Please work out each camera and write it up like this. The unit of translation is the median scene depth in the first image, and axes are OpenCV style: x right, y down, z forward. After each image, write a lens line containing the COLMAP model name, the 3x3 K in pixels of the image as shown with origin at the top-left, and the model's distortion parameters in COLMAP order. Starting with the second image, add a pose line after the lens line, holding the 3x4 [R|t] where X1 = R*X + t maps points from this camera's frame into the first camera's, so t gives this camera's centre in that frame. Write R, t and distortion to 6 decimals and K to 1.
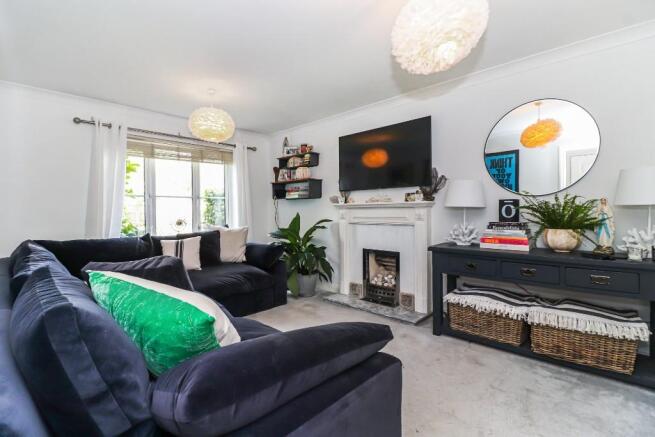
lens RADIAL K [[309.5, 0, 321.9], [0, 309.5, 211.9], [0, 0, 1]] dist [0.000279, -0.000353]
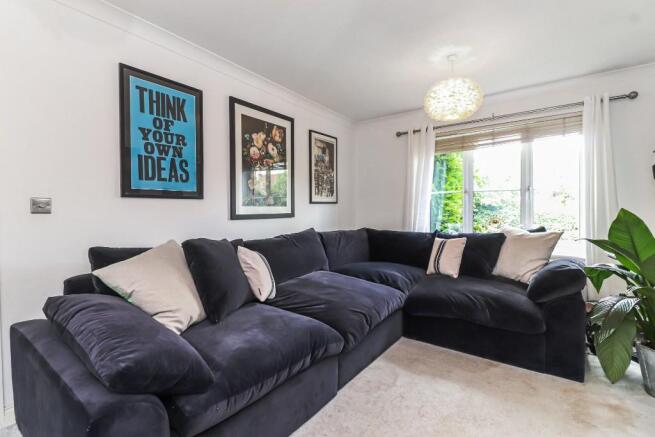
lens RADIAL K [[309.5, 0, 321.9], [0, 309.5, 211.9], [0, 0, 1]] dist [0.000279, -0.000353]
pose [[0.103422, 0.014573, -0.994531, 0.381066], [0.001720, 0.999889, 0.014830, -0.003639], [0.994636, -0.003244, 0.103386, 0.527113]]
